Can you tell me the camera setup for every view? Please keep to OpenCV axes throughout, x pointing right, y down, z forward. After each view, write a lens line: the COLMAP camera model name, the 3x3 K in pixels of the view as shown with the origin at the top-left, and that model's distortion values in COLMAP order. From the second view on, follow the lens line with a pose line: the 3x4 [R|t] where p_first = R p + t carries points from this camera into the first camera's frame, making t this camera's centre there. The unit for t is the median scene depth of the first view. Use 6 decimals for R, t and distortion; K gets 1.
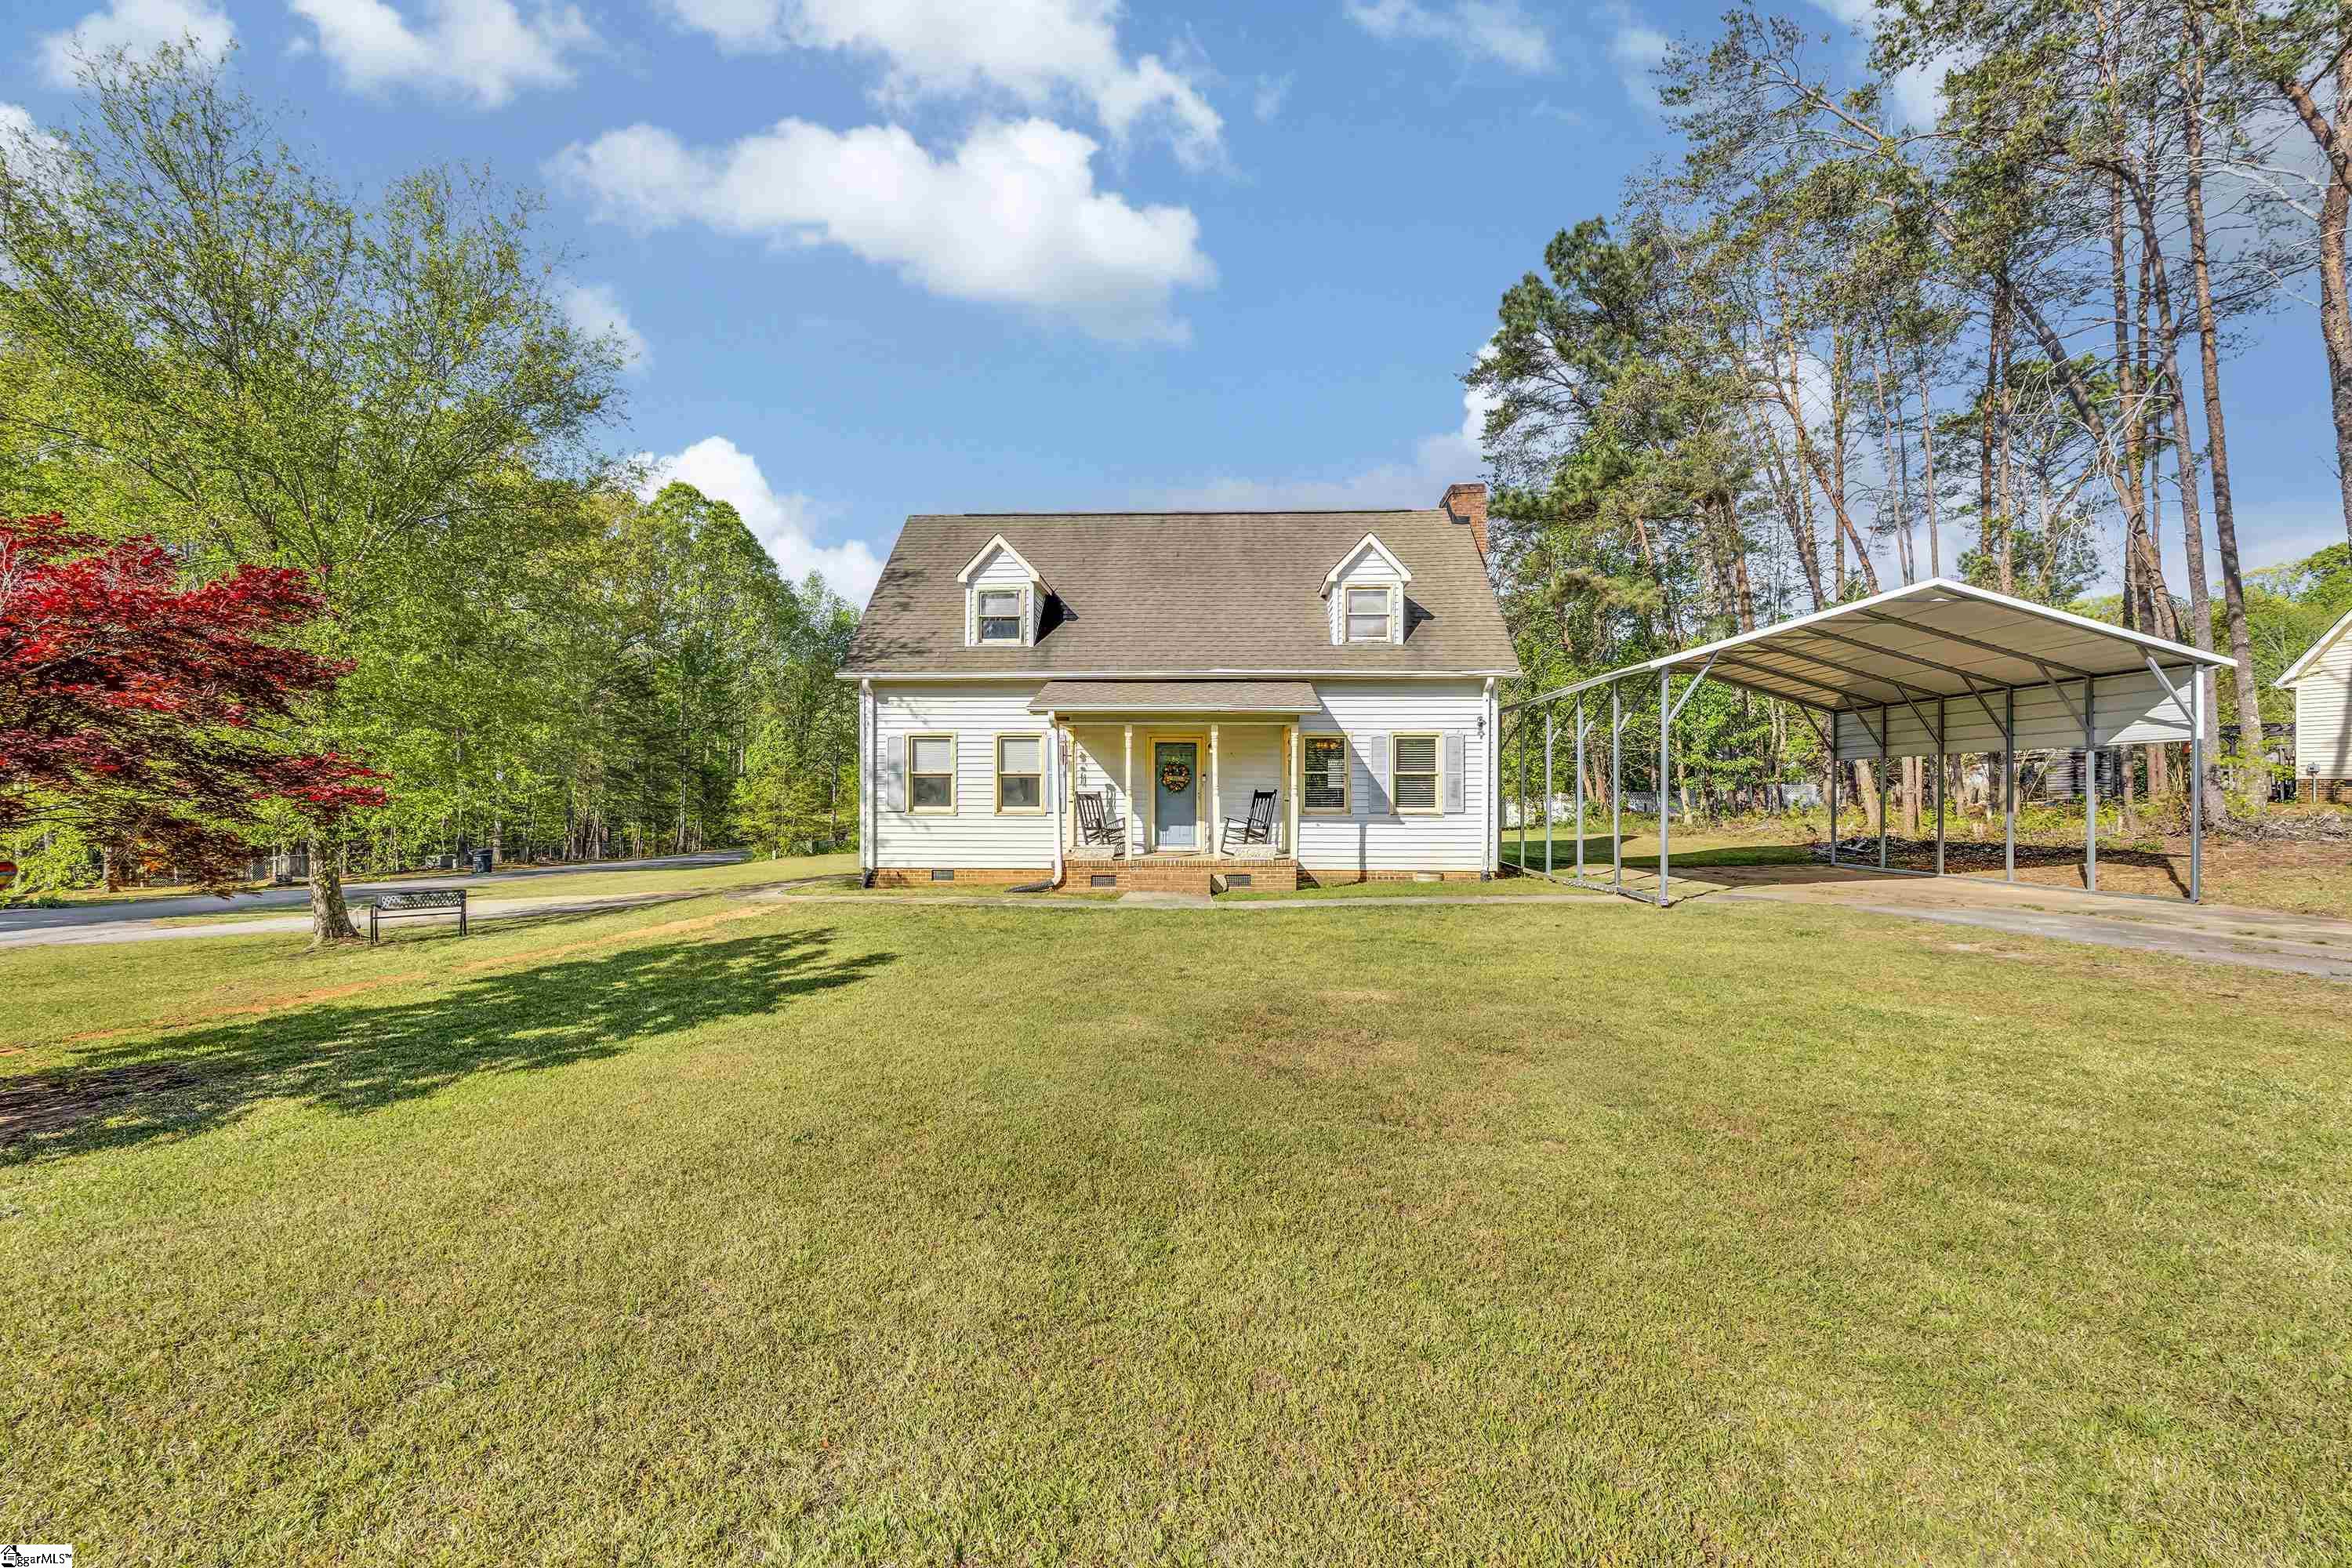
lens RADIAL K [[1034.1, 0, 1188.8], [0, 1034.1, 788.9], [0, 0, 1]] dist [-0.006701, 0.000146]
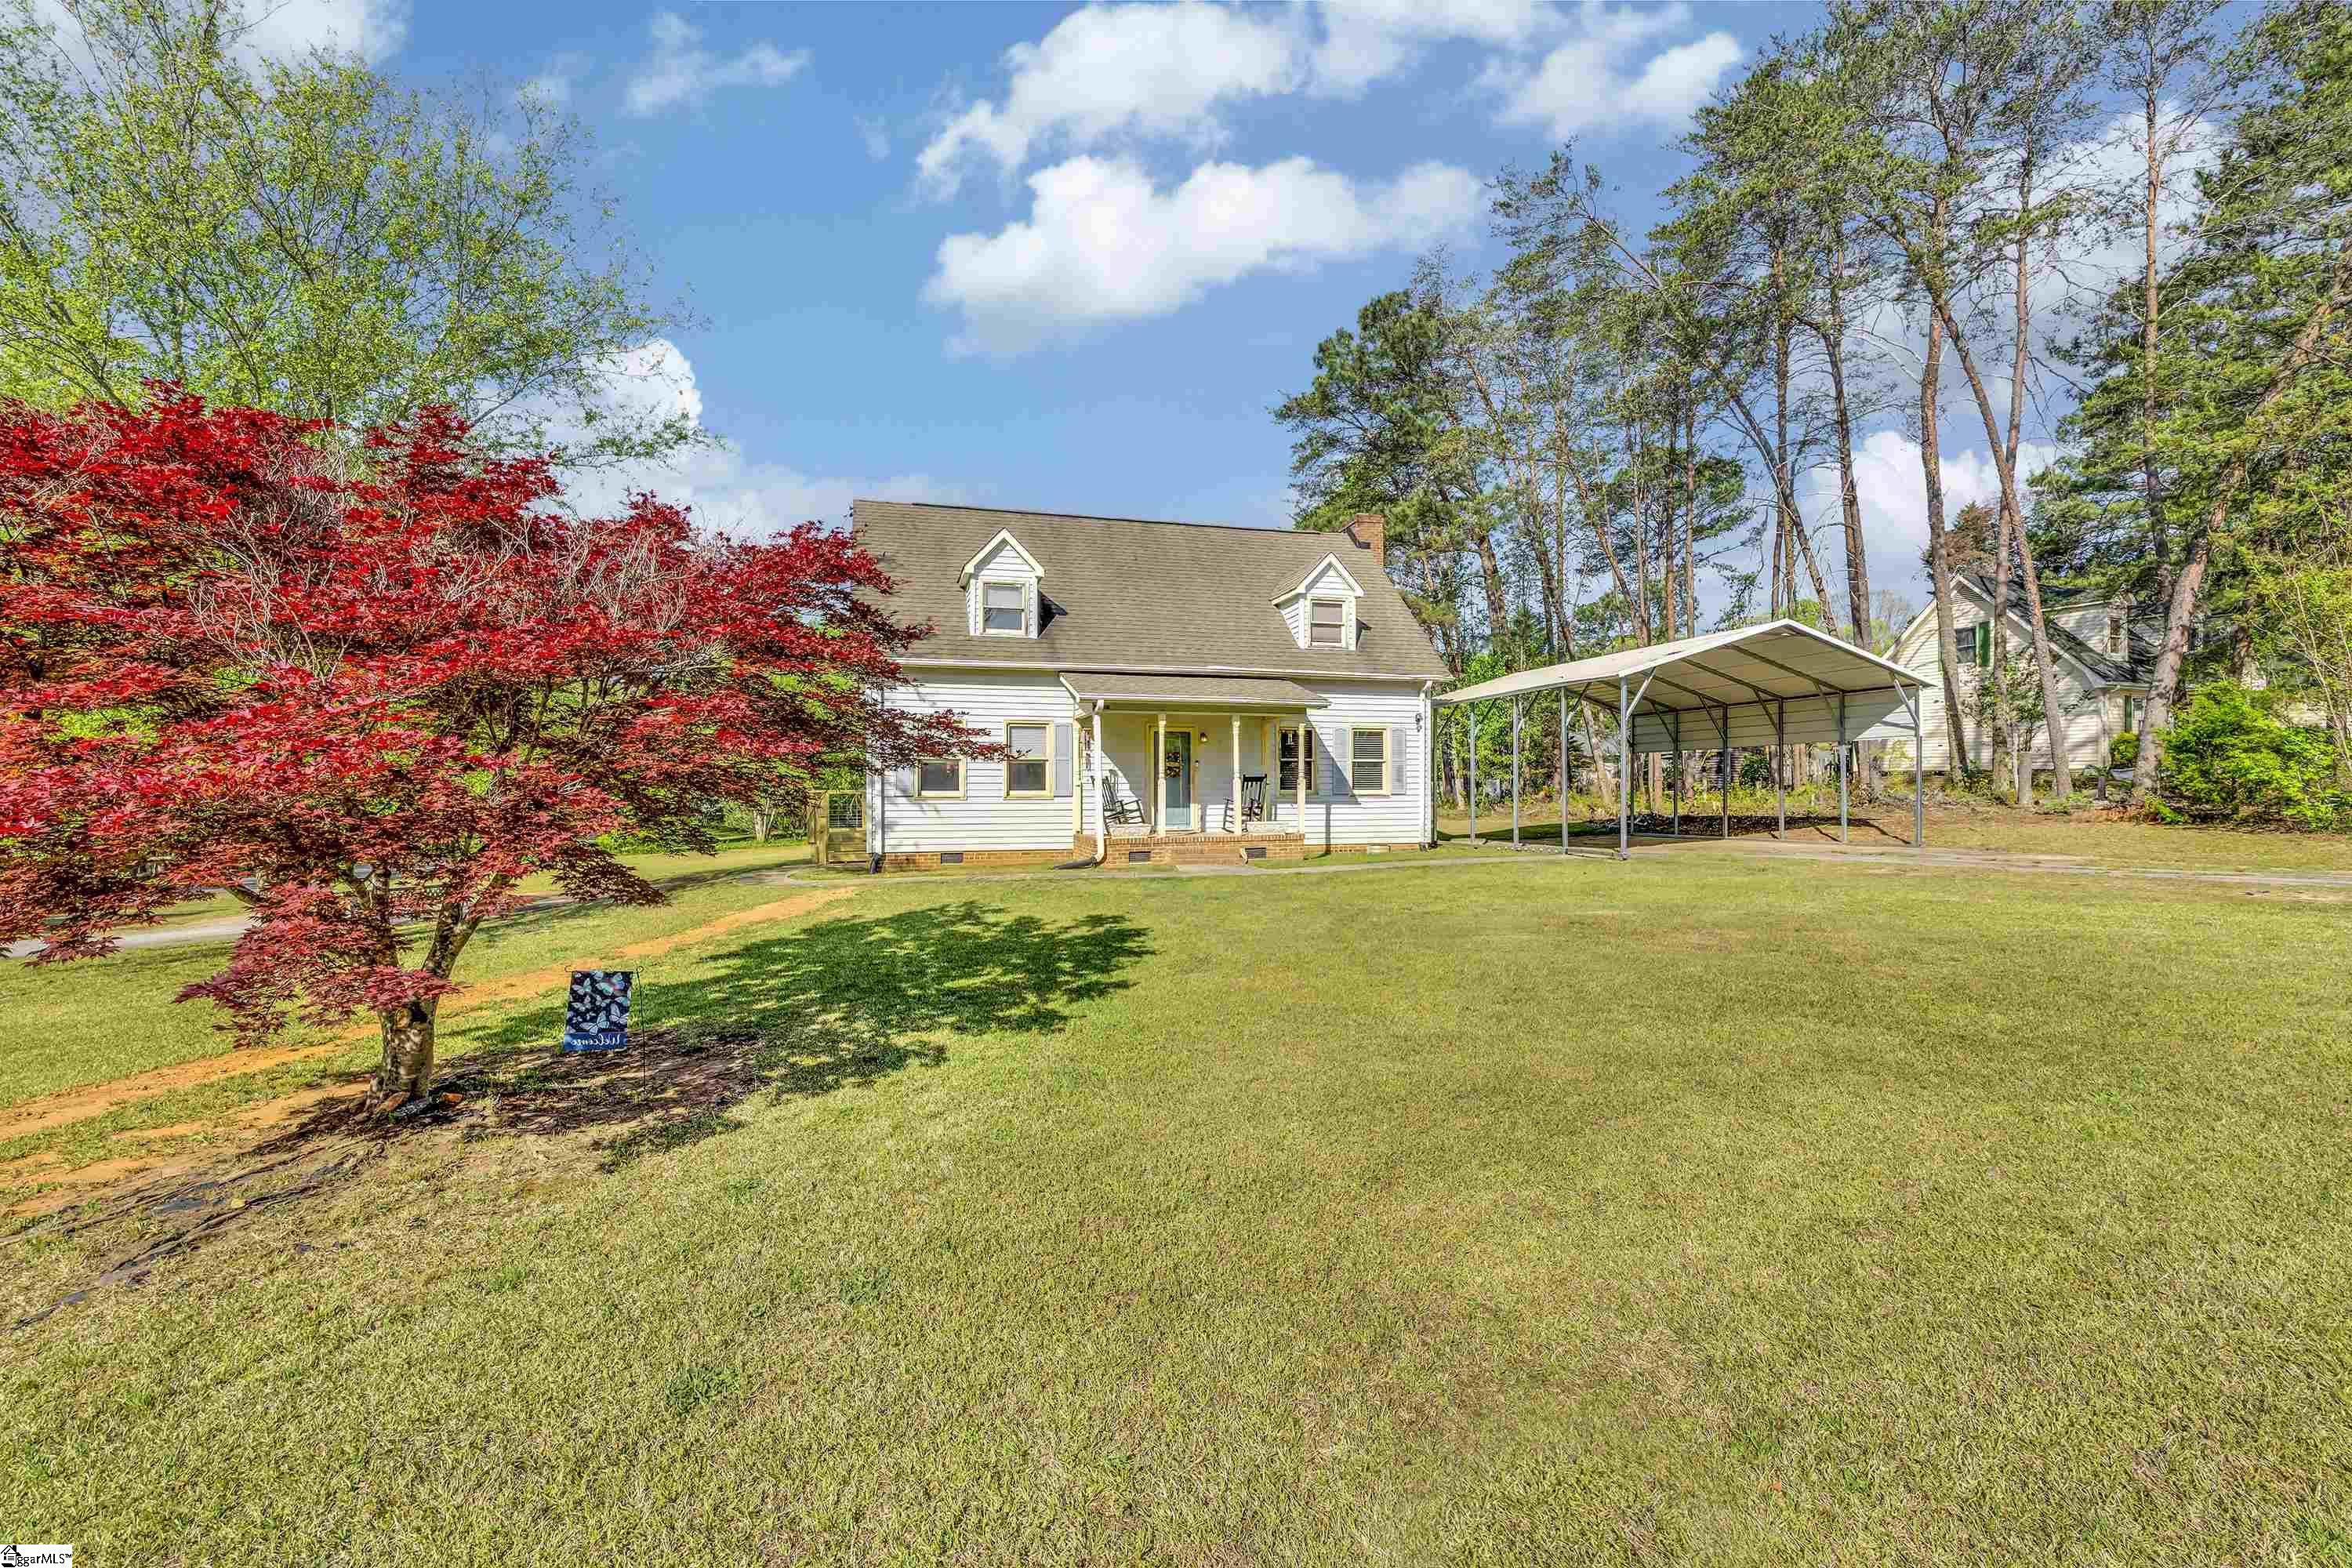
lens RADIAL K [[1034.1, 0, 1188.8], [0, 1034.1, 788.9], [0, 0, 1]] dist [-0.006701, 0.000146]
pose [[0.945746, -0.003374, 0.324890, -0.350416], [0.003738, 0.999993, -0.000494, 0.016521], [-0.324886, 0.001682, 0.945752, -0.043074]]
